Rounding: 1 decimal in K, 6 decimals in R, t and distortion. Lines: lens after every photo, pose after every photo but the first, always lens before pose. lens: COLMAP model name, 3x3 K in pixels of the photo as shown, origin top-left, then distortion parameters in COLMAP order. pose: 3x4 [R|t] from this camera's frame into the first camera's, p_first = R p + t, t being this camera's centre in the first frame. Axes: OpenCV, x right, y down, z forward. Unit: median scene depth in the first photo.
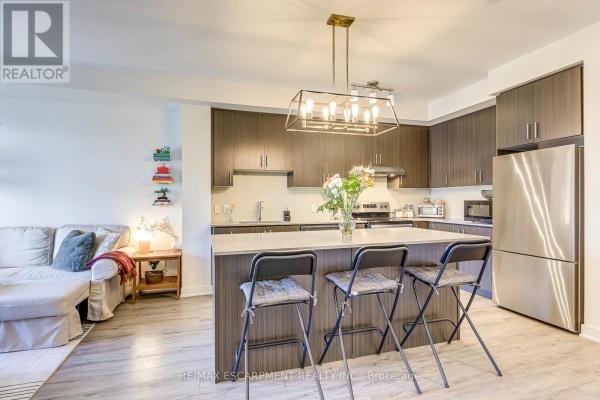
lens RADIAL K [[297.1, 0, 296.6], [0, 297.1, 200.1], [0, 0, 1]] dist [0.003458, -0.001712]
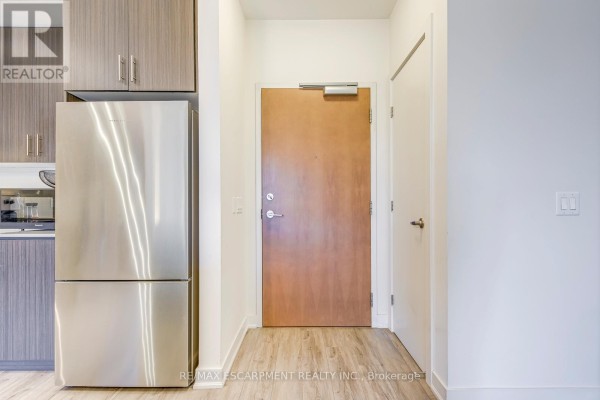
lens RADIAL K [[235.2, 0, 295.5], [0, 235.2, 204.6], [0, 0, 1]] dist [-0.001090, -0.000253]
pose [[0.283454, 0.000761, 0.958986, 0.334350], [-0.000572, 1.000000, -0.000624, 0.028912], [-0.958986, -0.000372, 0.283454, 0.415262]]
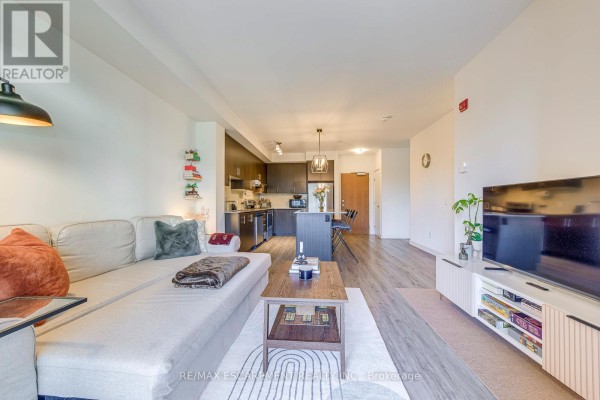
lens RADIAL K [[235.2, 0, 288.9], [0, 235.2, 202.6], [0, 0, 1]] dist [-0.001090, -0.000253]
pose [[0.376356, 0.006560, 0.926452, -1.207438], [-0.004558, 0.999976, -0.005230, 0.039032], [-0.926464, -0.002254, 0.376377, 0.286545]]
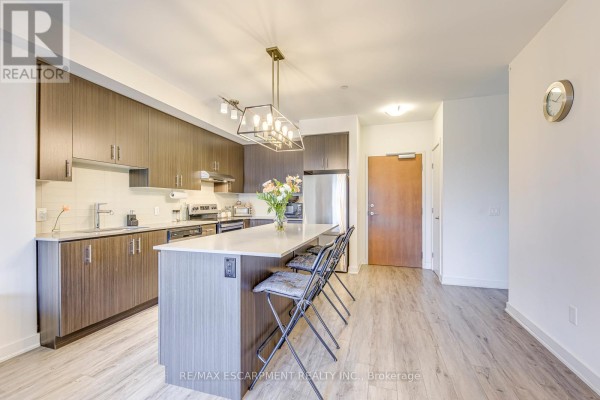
lens RADIAL K [[264.2, 0, 294.6], [0, 264.2, 202.8], [0, 0, 1]] dist [0.000782, -0.000310]
pose [[0.563830, 0.003191, 0.825885, -0.435899], [-0.004739, 0.999989, -0.000628, 0.000978], [-0.825877, -0.003560, 0.563839, 0.208148]]
